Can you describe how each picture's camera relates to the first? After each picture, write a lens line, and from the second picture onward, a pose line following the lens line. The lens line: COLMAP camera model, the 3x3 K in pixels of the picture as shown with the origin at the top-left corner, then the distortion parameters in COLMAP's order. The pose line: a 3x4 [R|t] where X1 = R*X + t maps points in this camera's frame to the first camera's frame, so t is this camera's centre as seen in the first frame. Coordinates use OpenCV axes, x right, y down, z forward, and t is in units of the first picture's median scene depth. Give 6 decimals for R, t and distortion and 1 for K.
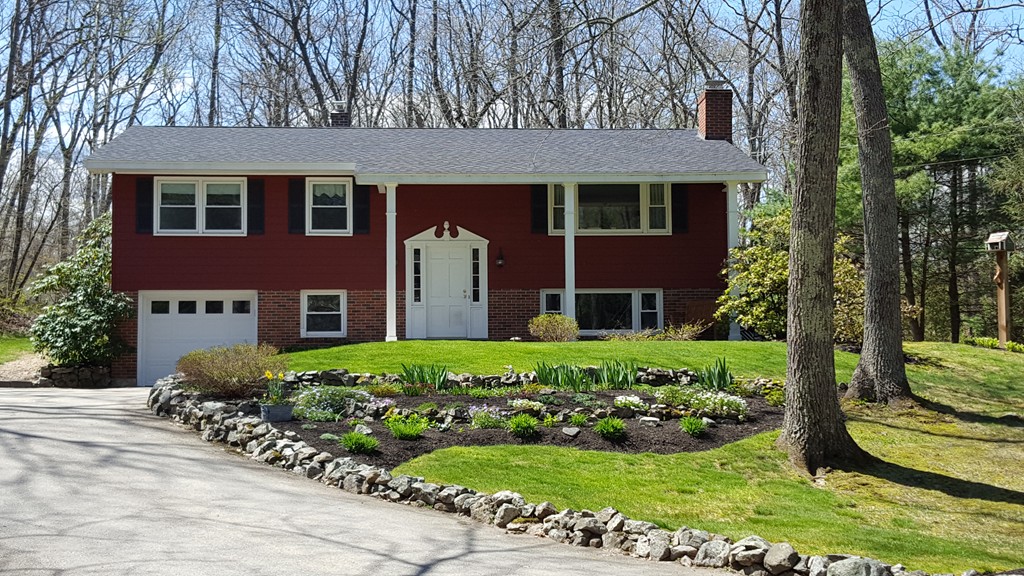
lens RADIAL K [[766.5, 0, 513.5], [0, 766.5, 289.4], [0, 0, 1]] dist [0.062939, -0.025113]
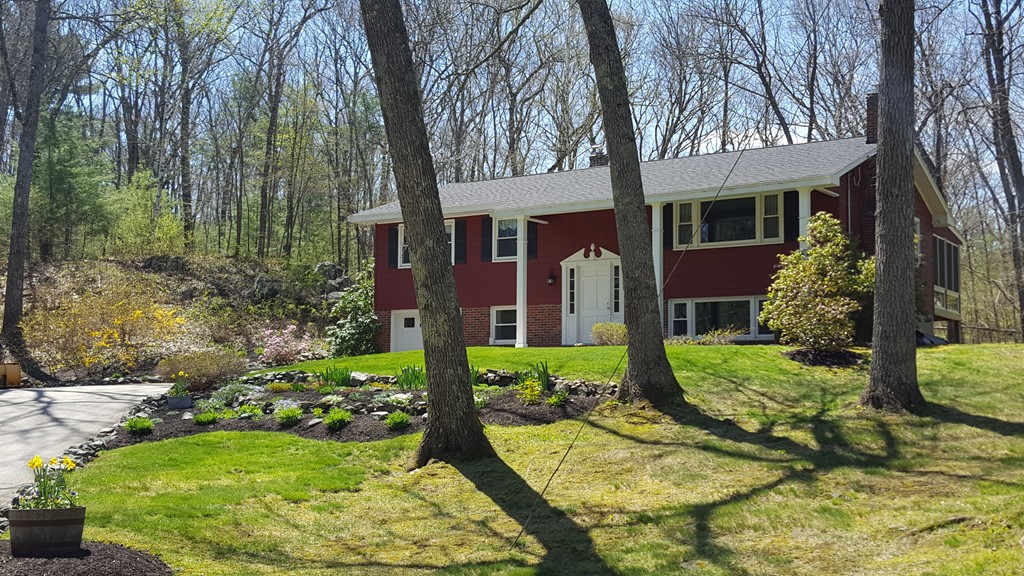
lens RADIAL K [[687.4, 0, 510.2], [0, 687.4, 290.7], [0, 0, 1]] dist [0.003305, 0.000157]
pose [[0.913949, -0.041282, -0.403724, 0.218038], [0.036014, 0.999138, -0.020638, -0.000632], [0.404229, 0.004322, 0.914648, 0.001634]]
